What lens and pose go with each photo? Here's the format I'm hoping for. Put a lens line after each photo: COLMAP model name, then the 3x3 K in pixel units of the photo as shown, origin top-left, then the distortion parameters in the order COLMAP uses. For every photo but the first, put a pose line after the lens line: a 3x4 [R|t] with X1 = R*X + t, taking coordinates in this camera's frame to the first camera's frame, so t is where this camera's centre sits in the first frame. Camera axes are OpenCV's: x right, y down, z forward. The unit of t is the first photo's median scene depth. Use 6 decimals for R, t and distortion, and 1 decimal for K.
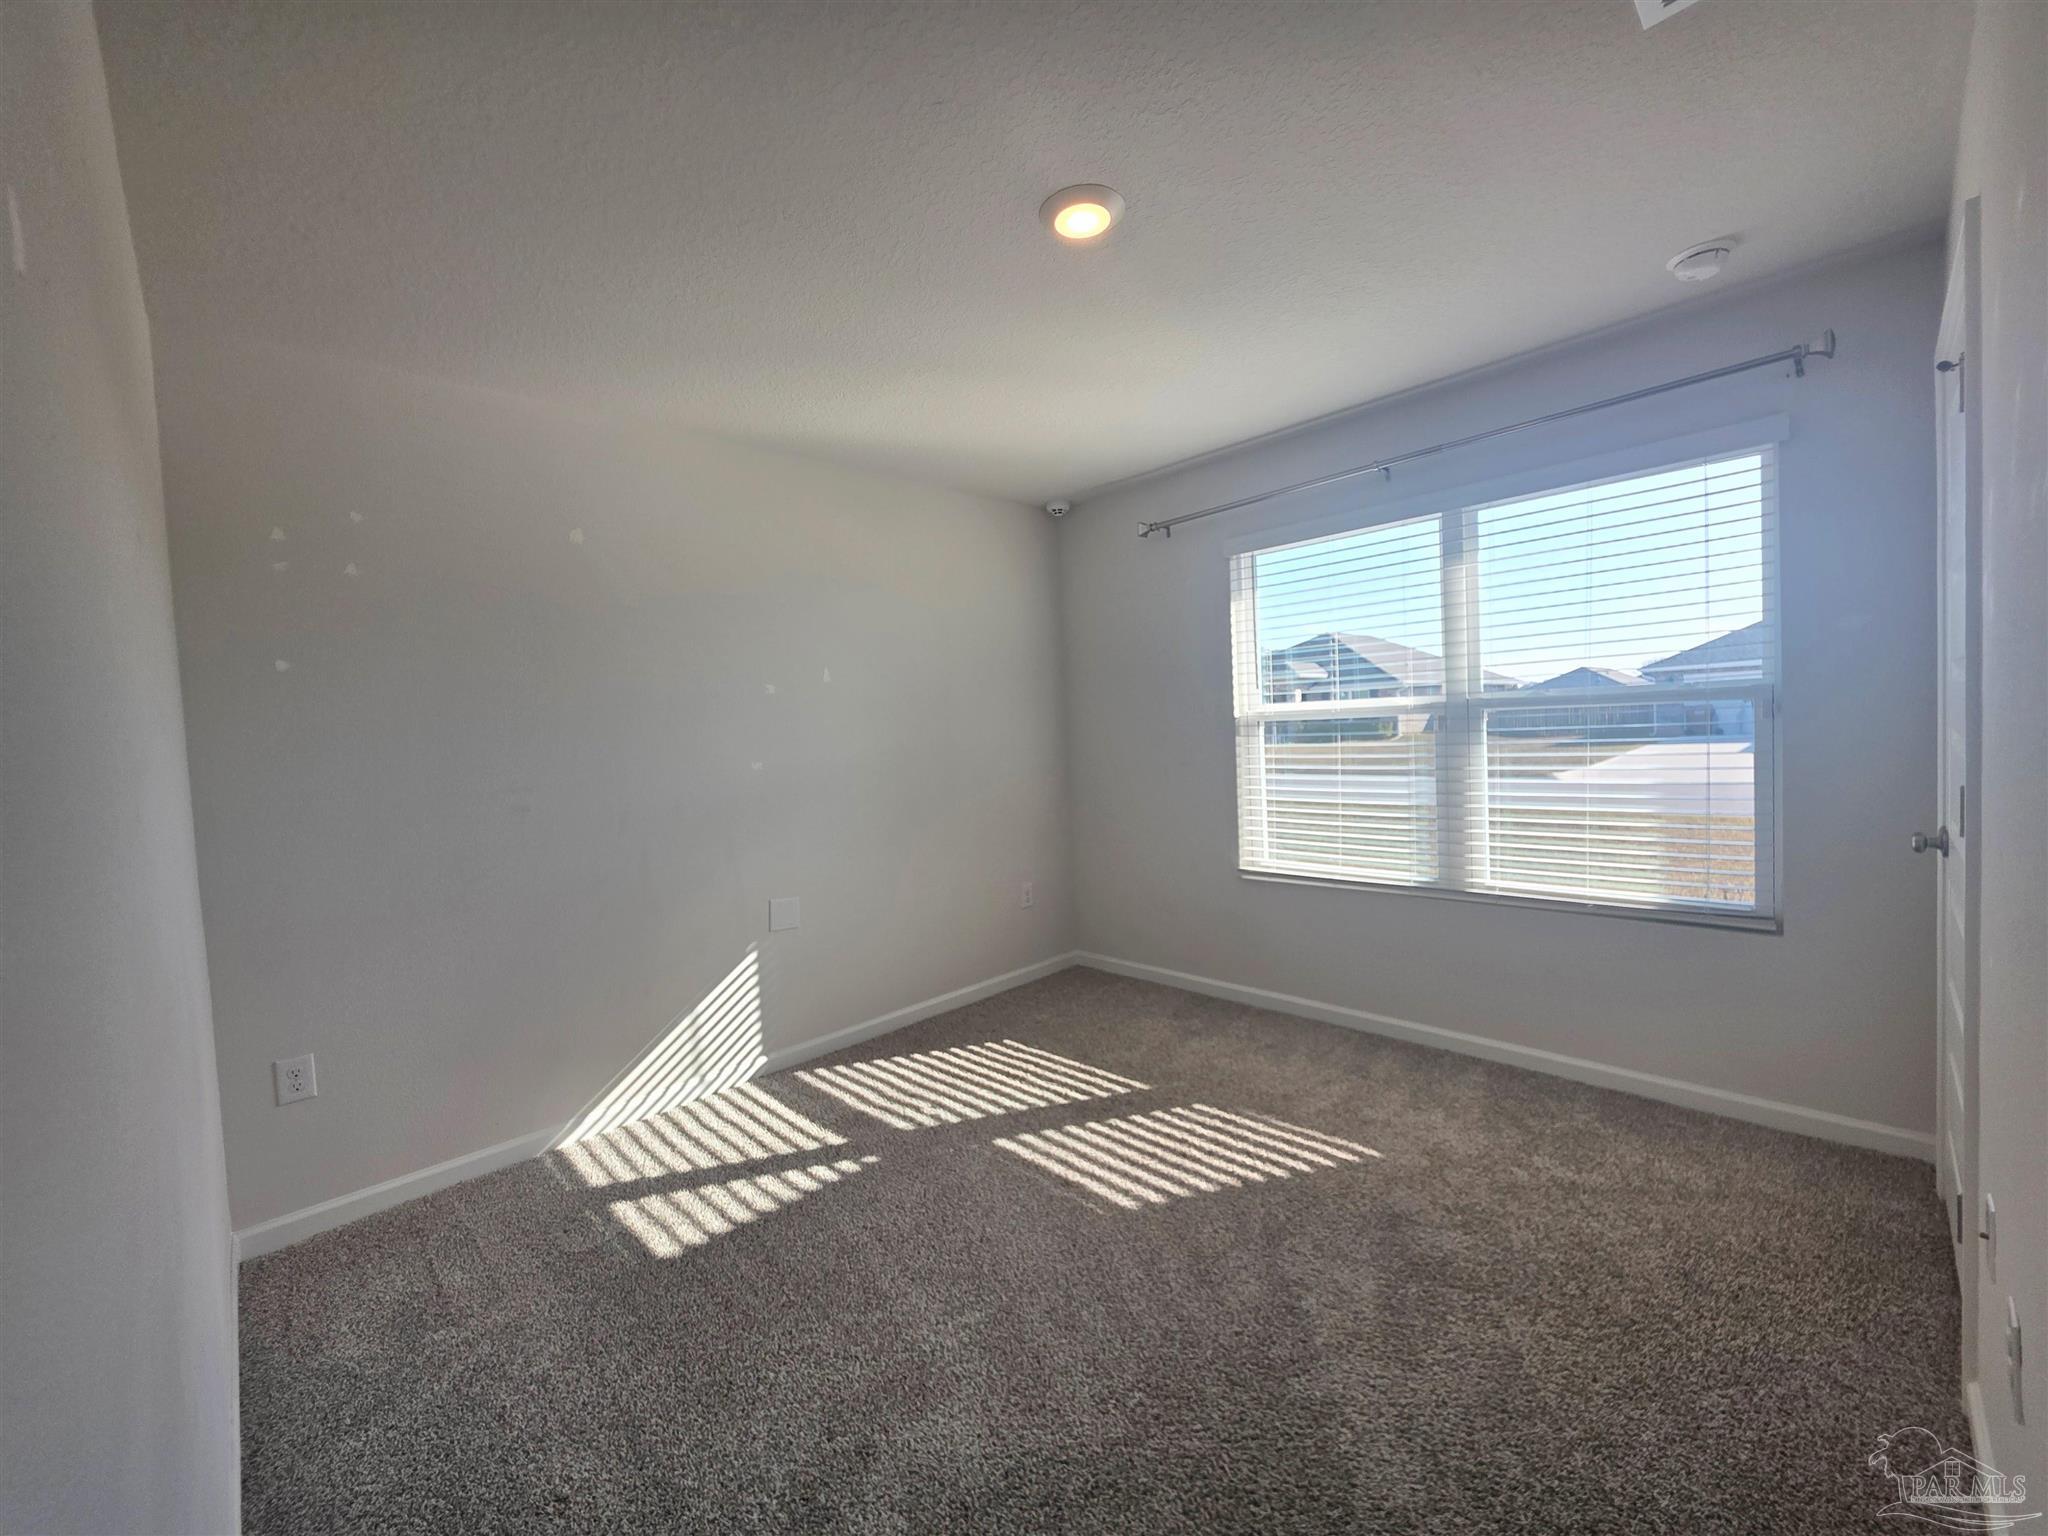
lens RADIAL K [[829.6, 0, 1021.6], [0, 829.6, 774.5], [0, 0, 1]] dist [0.002634, -0.001067]
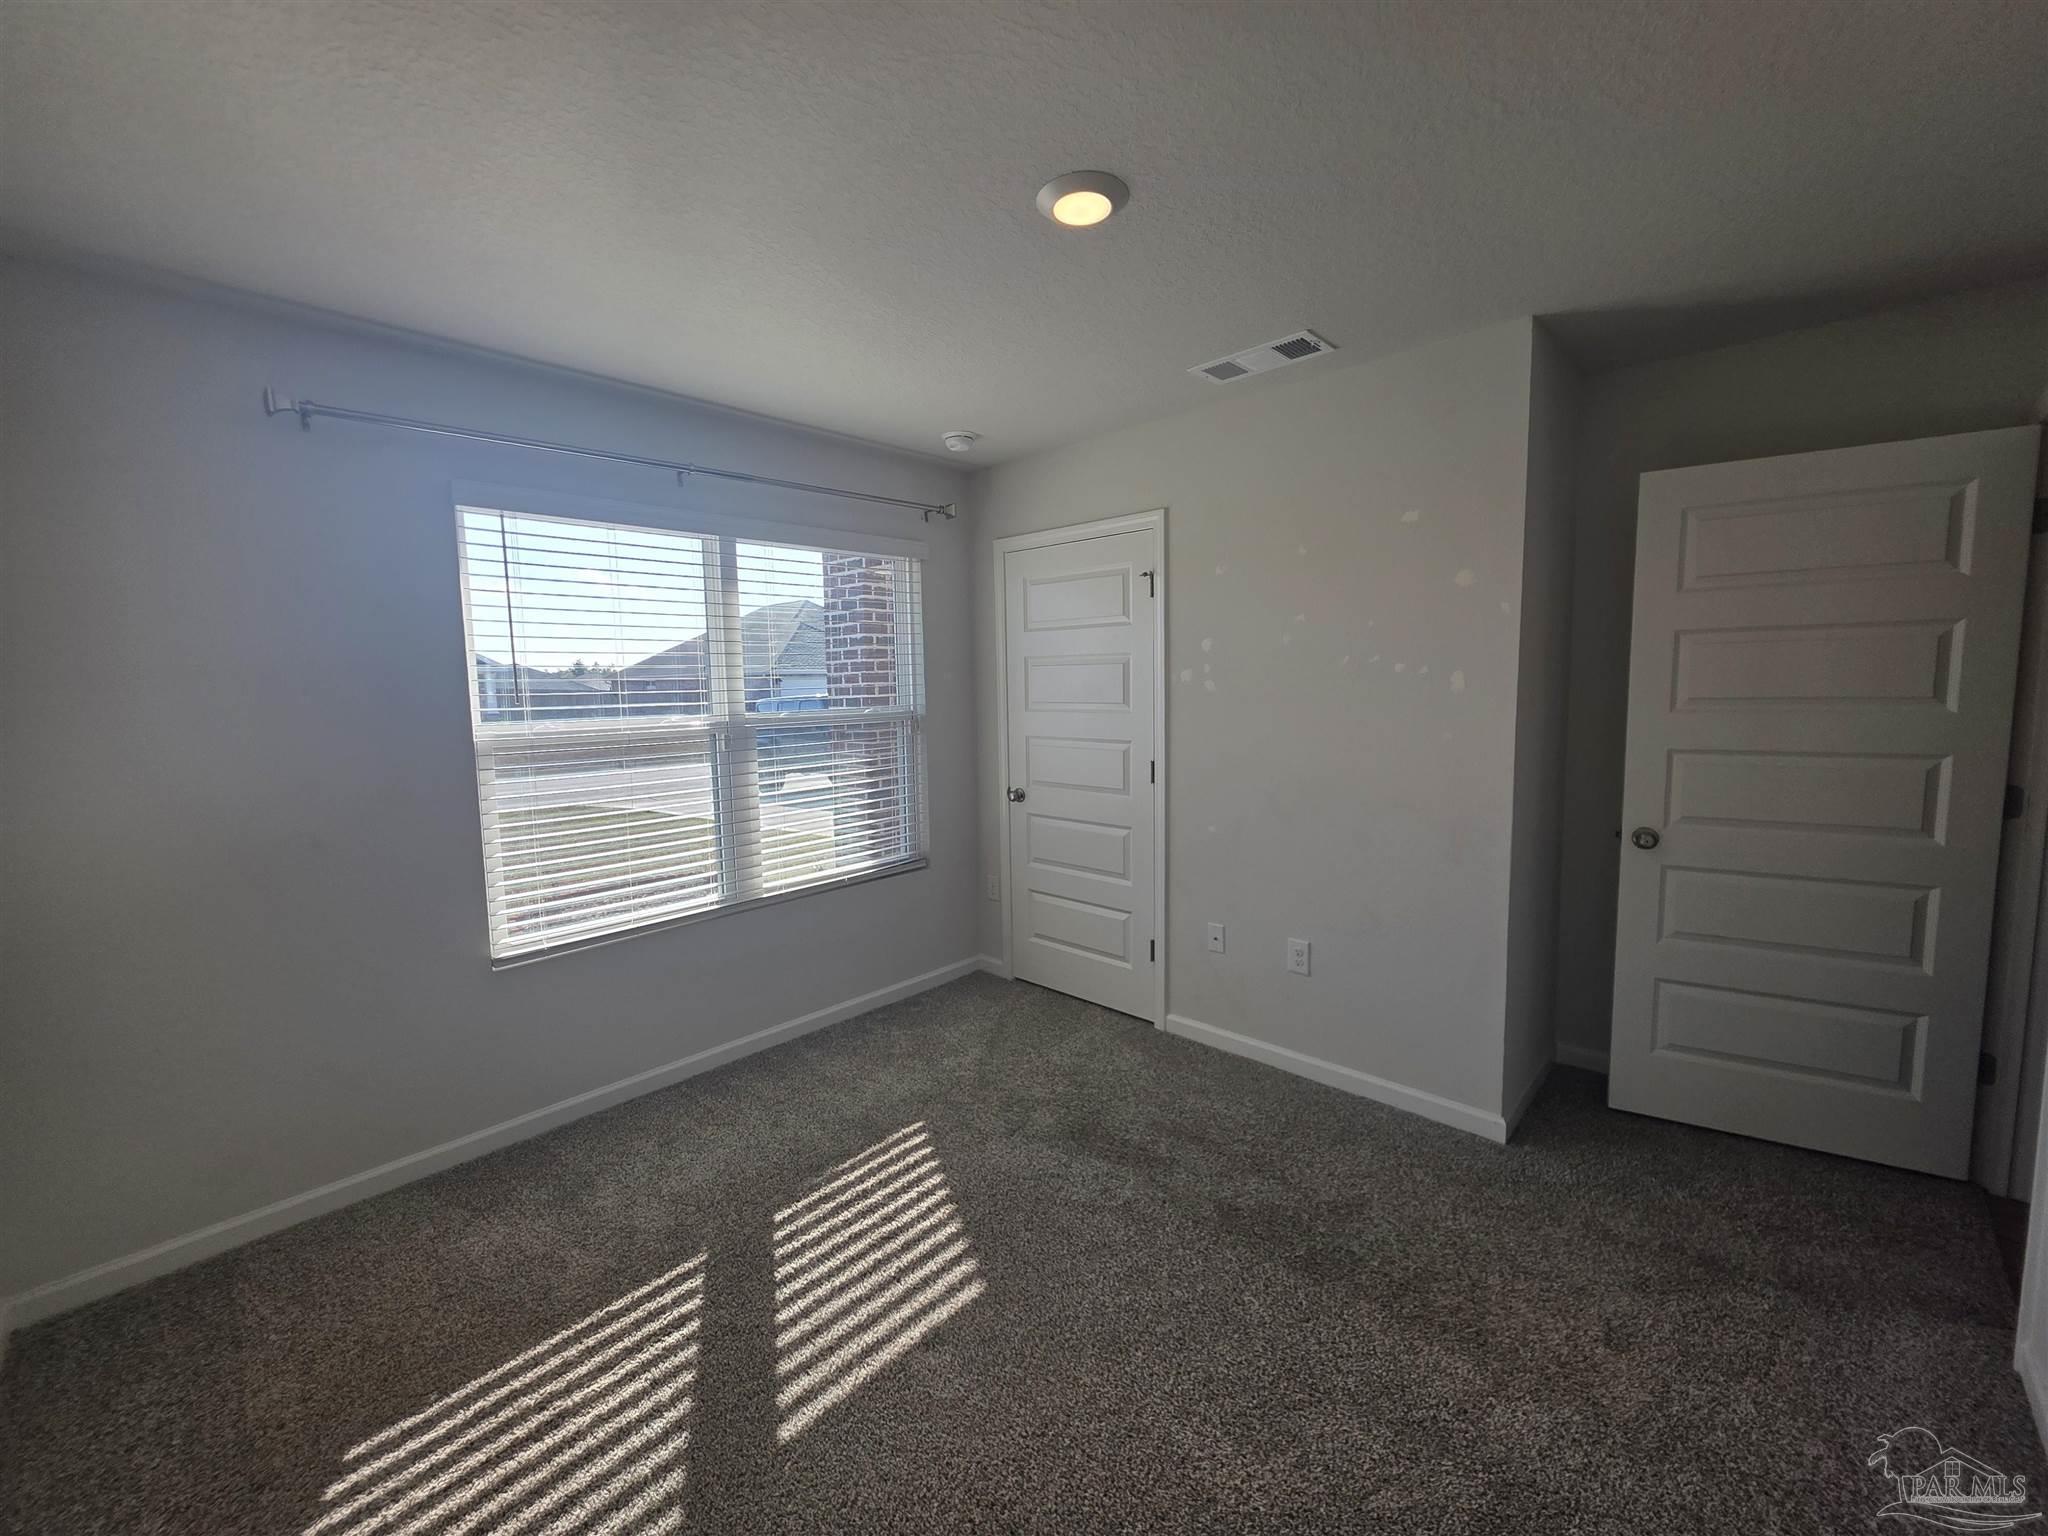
lens RADIAL K [[829.6, 0, 985.5], [0, 829.6, 789.5], [0, 0, 1]] dist [0.002634, -0.001067]
pose [[-0.030027, -0.079233, 0.996404, -0.592335], [0.085577, 0.992989, 0.081540, -0.070433], [-0.995879, 0.087718, -0.023036, 0.799956]]
